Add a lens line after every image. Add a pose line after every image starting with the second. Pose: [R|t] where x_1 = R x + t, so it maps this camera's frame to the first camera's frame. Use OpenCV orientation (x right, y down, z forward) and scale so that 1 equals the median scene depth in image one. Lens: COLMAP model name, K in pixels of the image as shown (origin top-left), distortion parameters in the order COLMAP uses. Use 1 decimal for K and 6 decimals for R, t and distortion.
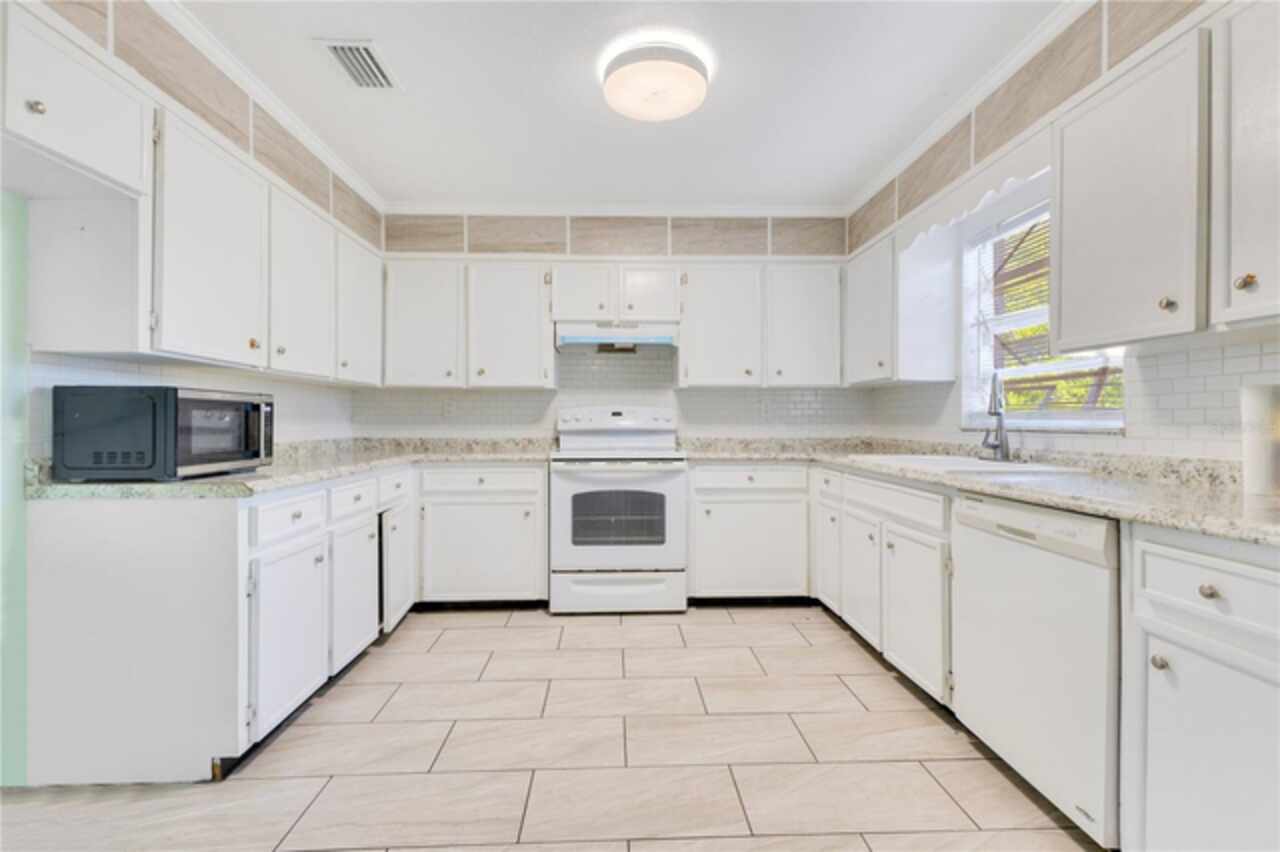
lens RADIAL K [[627.6, 0, 623.2], [0, 627.6, 423.4], [0, 0, 1]] dist [0.031871, -0.000701]
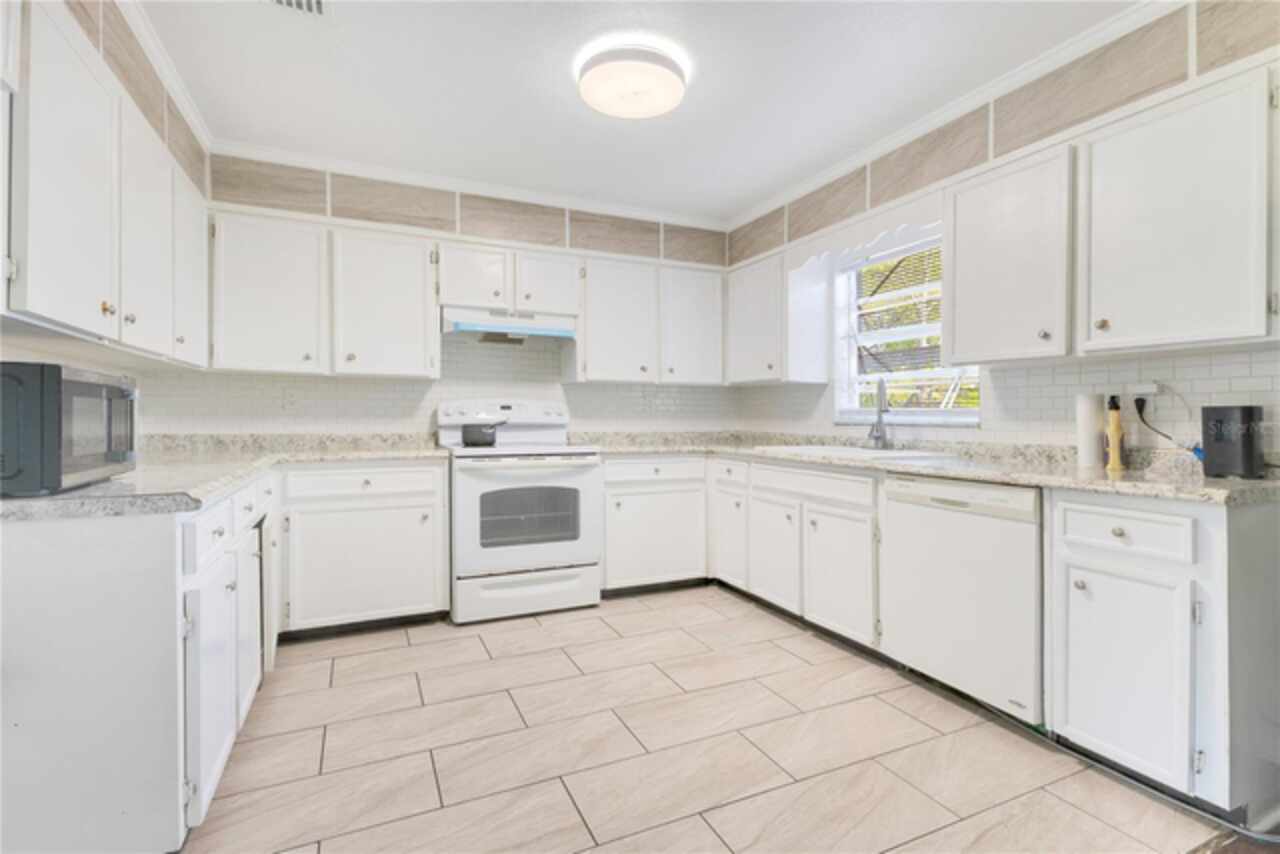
lens RADIAL K [[627.6, 0, 699.5], [0, 627.6, 418.4], [0, 0, 1]] dist [0.031871, -0.000701]
pose [[0.912506, 0.003737, 0.409046, -0.242465], [-0.003837, 0.999992, -0.000577, 0.001163], [-0.409045, -0.001043, 0.912514, 0.022826]]
